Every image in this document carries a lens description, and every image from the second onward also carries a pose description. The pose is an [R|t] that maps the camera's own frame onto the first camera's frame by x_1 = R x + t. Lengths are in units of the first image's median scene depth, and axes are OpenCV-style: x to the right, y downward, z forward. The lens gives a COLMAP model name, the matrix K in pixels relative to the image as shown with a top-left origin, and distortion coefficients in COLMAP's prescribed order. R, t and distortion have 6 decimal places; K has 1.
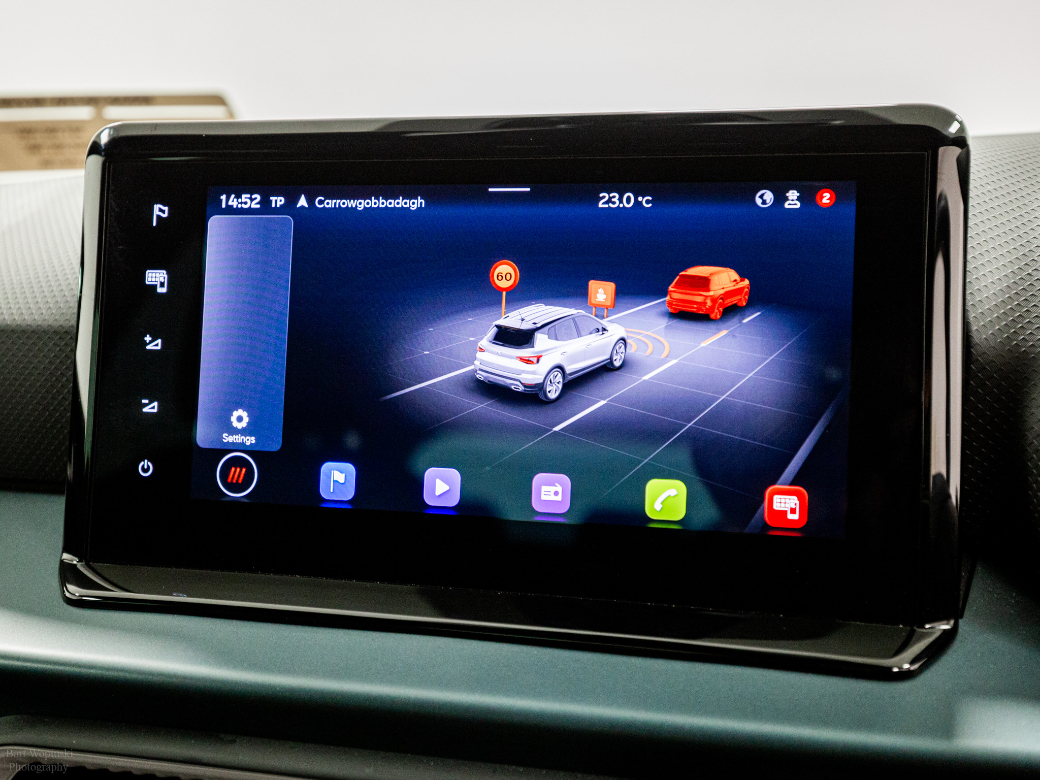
lens RADIAL K [[1129.6, 0, 512.8], [0, 1129.6, 386.7], [0, 0, 1]] dist [0.036985, 0.000000]
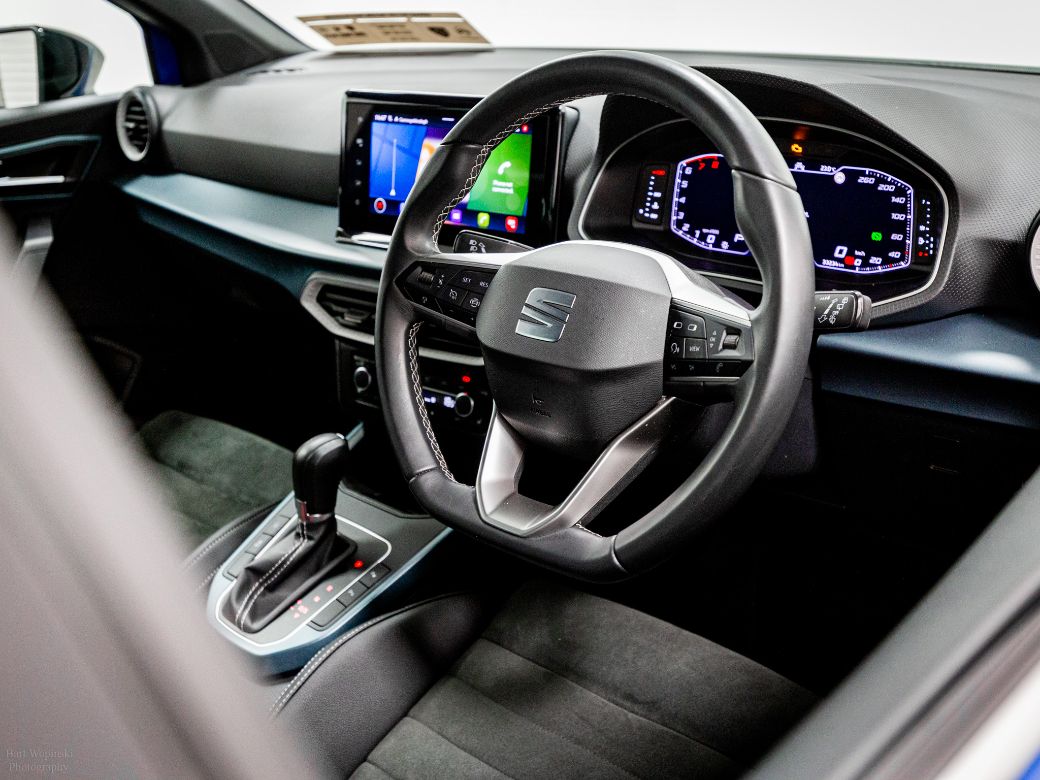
lens RADIAL K [[1129.6, 0, 524.8], [0, 1129.6, 386.6], [0, 0, 1]] dist [0.036985, 0.000000]
pose [[0.917553, 0.111649, -0.381616, 1.412272], [-0.019028, 0.970997, 0.238332, -0.195581], [0.397157, -0.211421, 0.893066, -1.813477]]
